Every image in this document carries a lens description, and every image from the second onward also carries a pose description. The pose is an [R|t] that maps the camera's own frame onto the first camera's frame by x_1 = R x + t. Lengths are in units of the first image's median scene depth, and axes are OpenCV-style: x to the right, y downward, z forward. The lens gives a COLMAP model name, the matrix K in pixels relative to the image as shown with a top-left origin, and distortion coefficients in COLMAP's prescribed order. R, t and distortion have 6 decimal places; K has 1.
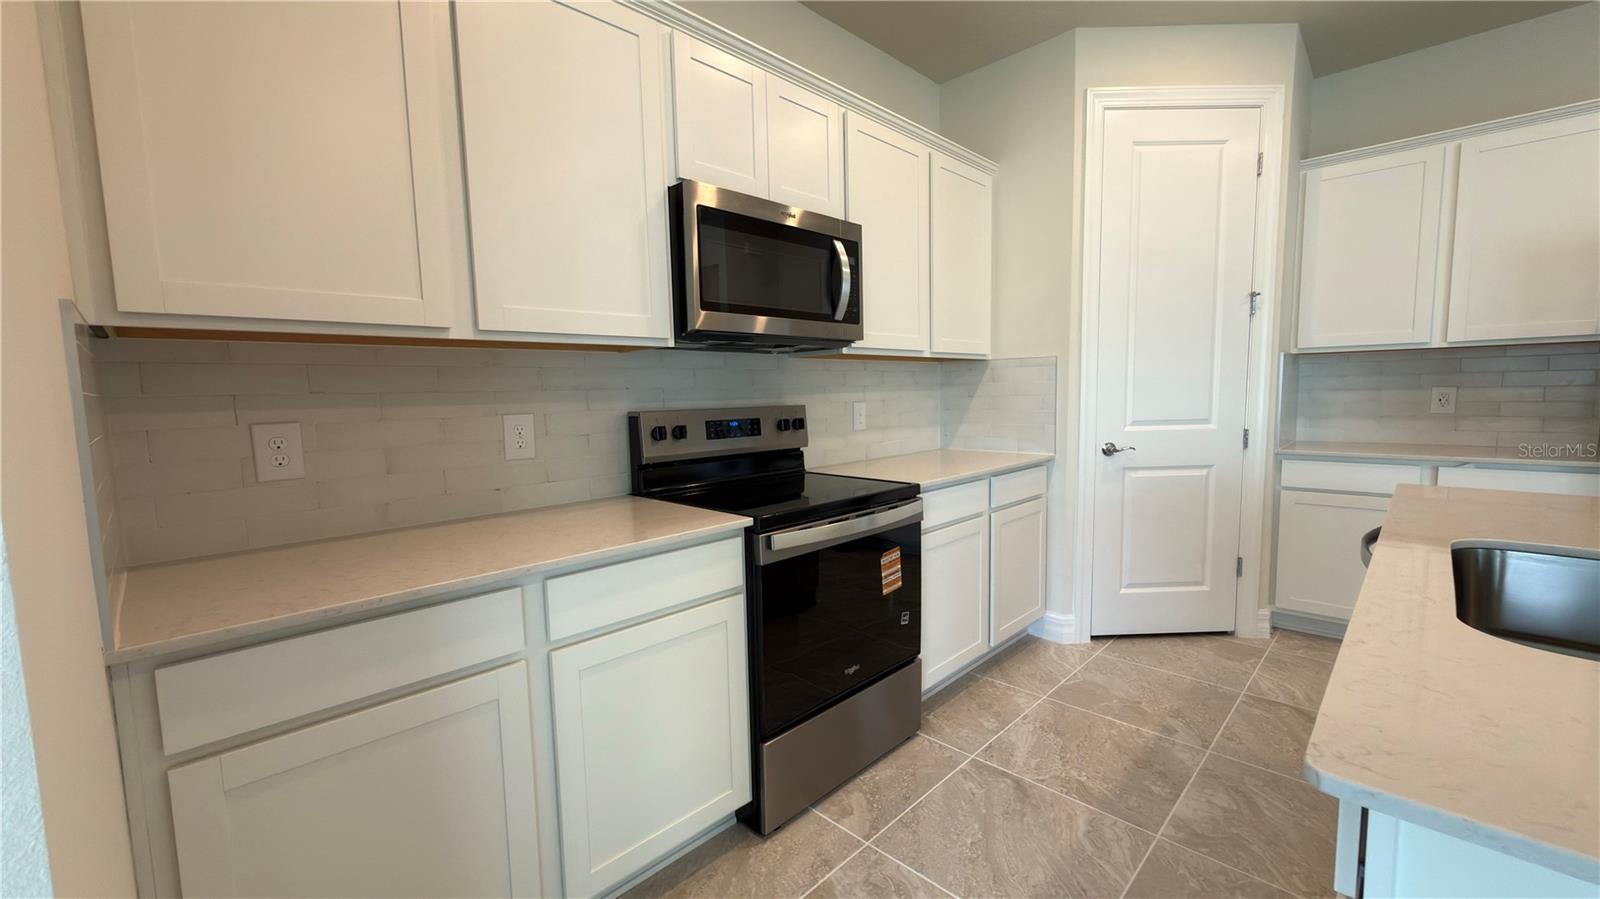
lens RADIAL K [[638.1, 0, 802.9], [0, 638.1, 452.3], [0, 0, 1]] dist [-0.002480, -0.000080]
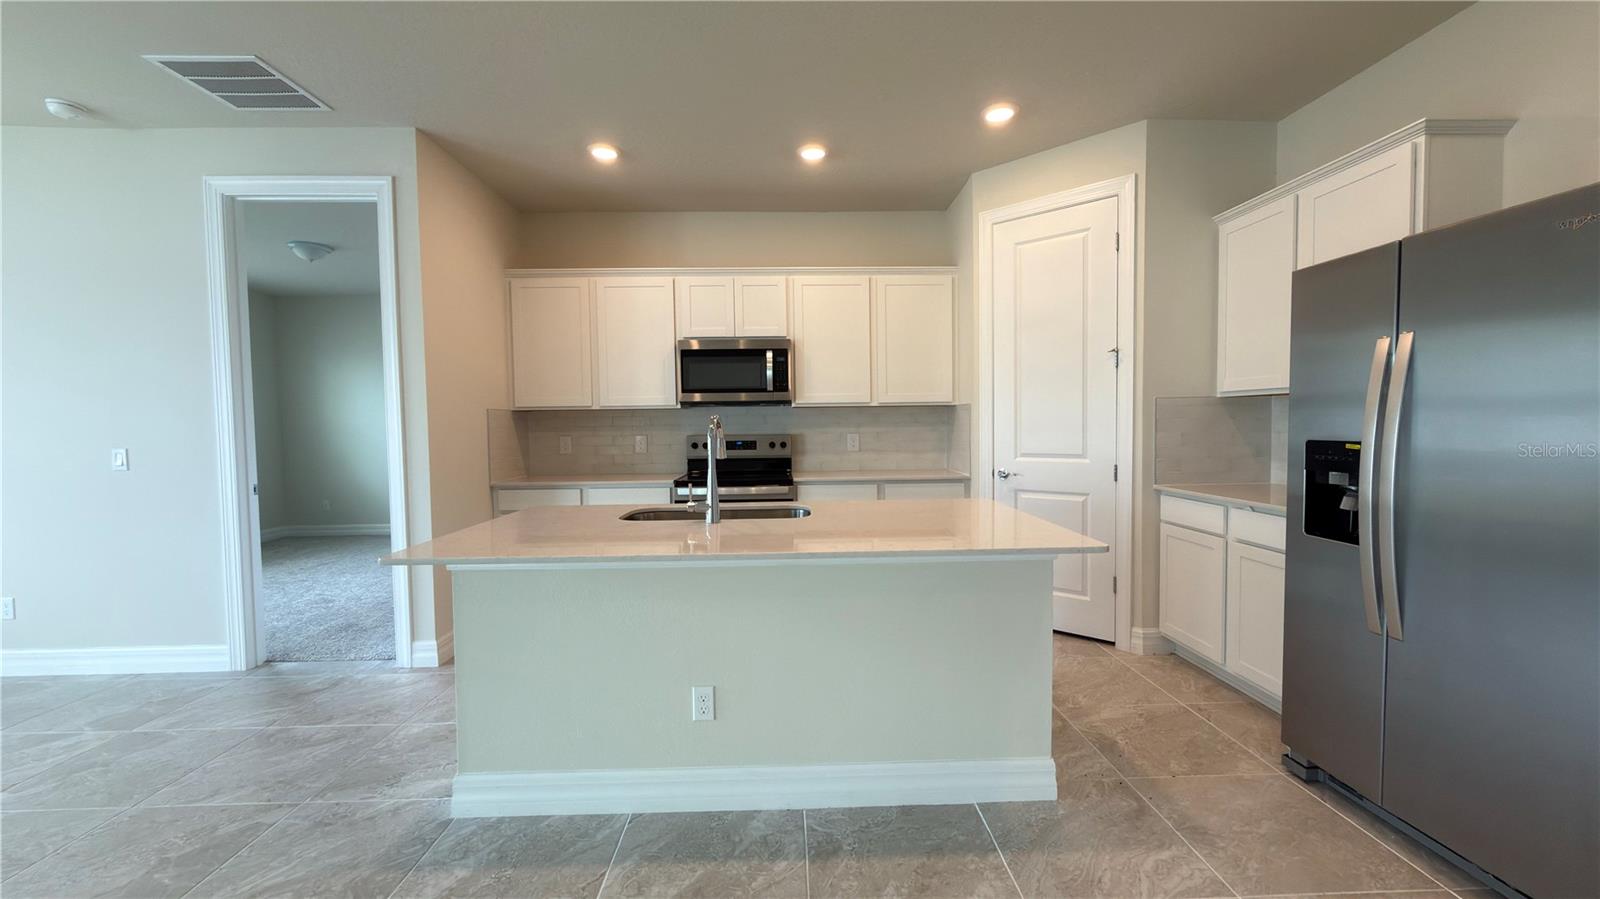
lens RADIAL K [[638.1, 0, 802.9], [0, 638.1, 452.3], [0, 0, 1]] dist [-0.002480, -0.000080]
pose [[0.719683, 0.045073, -0.692838, 1.174890], [-0.069817, 0.997531, -0.007628, -0.011673], [0.690783, 0.053862, 0.721053, -0.247324]]
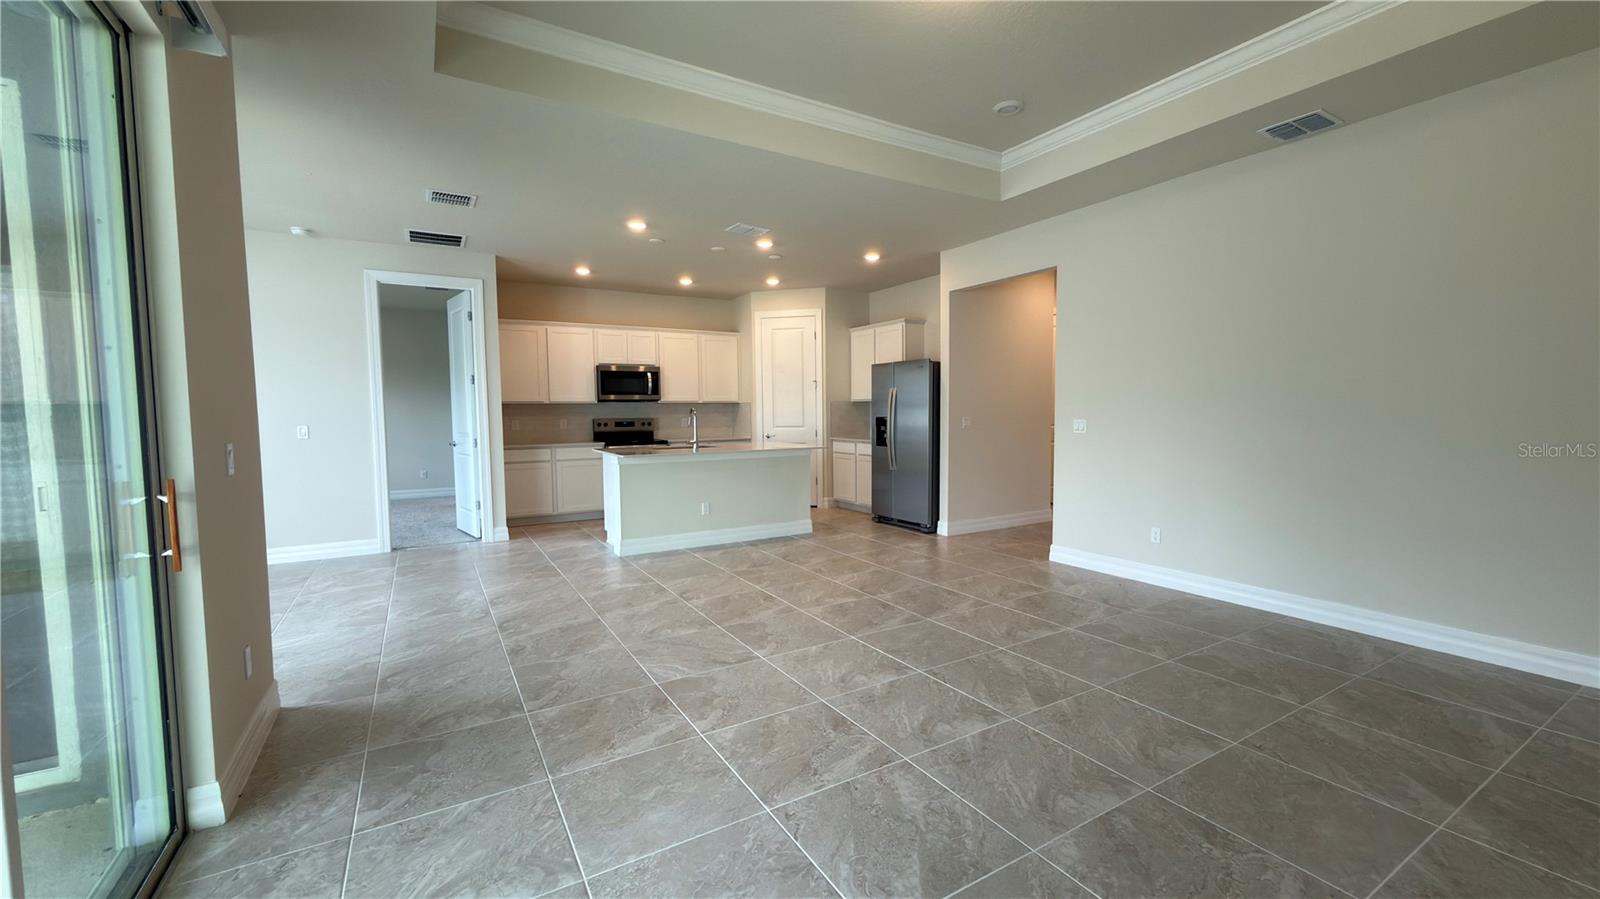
lens RADIAL K [[638.1, 0, 802.9], [0, 638.1, 452.3], [0, 0, 1]] dist [-0.002480, -0.000080]
pose [[0.966055, 0.030543, -0.256523, 1.451487], [-0.036767, 0.999134, -0.019503, 0.125085], [0.255705, 0.028272, 0.966341, -1.780560]]
